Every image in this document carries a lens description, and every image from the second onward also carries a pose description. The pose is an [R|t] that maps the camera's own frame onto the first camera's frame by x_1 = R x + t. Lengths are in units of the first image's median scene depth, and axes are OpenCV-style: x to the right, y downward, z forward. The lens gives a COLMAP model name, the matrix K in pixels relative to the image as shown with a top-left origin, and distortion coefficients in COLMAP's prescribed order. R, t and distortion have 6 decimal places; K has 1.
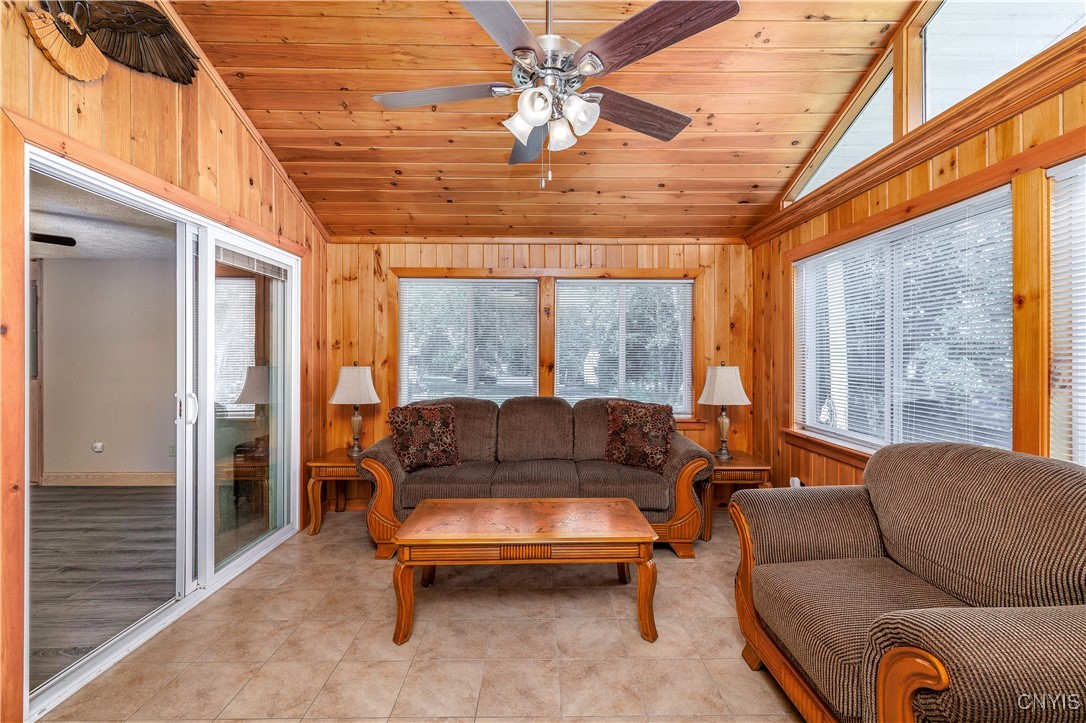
lens RADIAL K [[455.6, 0, 543.6], [0, 455.6, 359.1], [0, 0, 1]] dist [-0.001462, 0.000654]
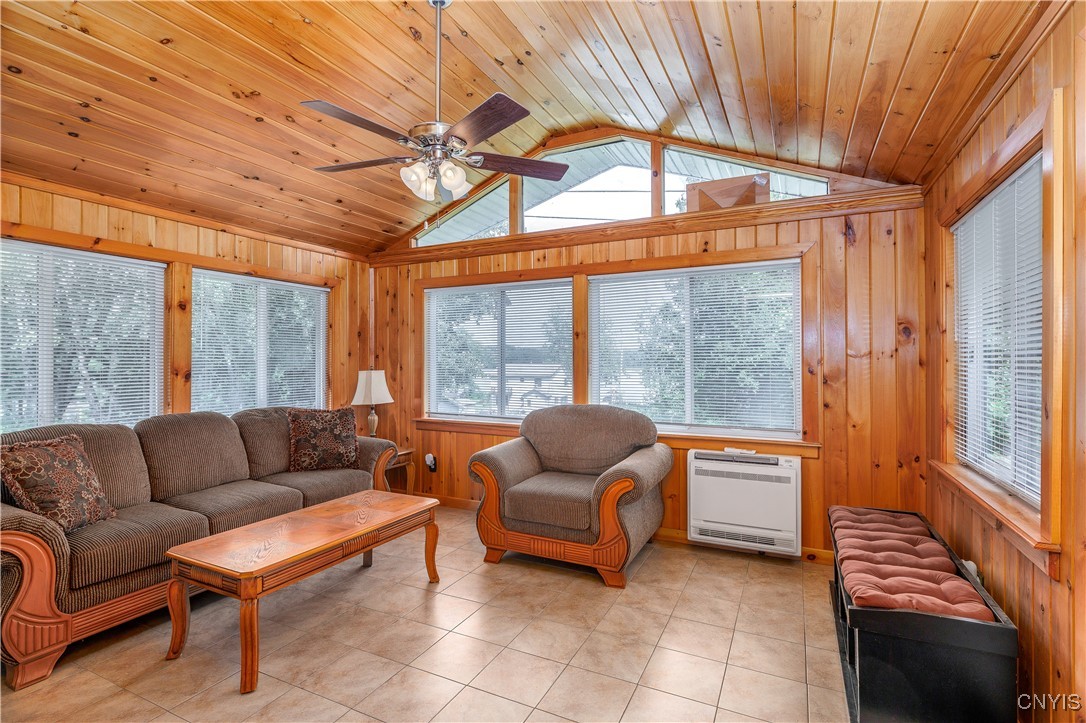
lens RADIAL K [[526.6, 0, 546.5], [0, 526.6, 358.7], [0, 0, 1]] dist [0.003049, 0.000427]
pose [[0.440210, 0.001038, 0.897894, -0.632425], [0.010047, 0.999931, -0.006082, -0.001377], [-0.897839, 0.011698, 0.440169, 0.028250]]
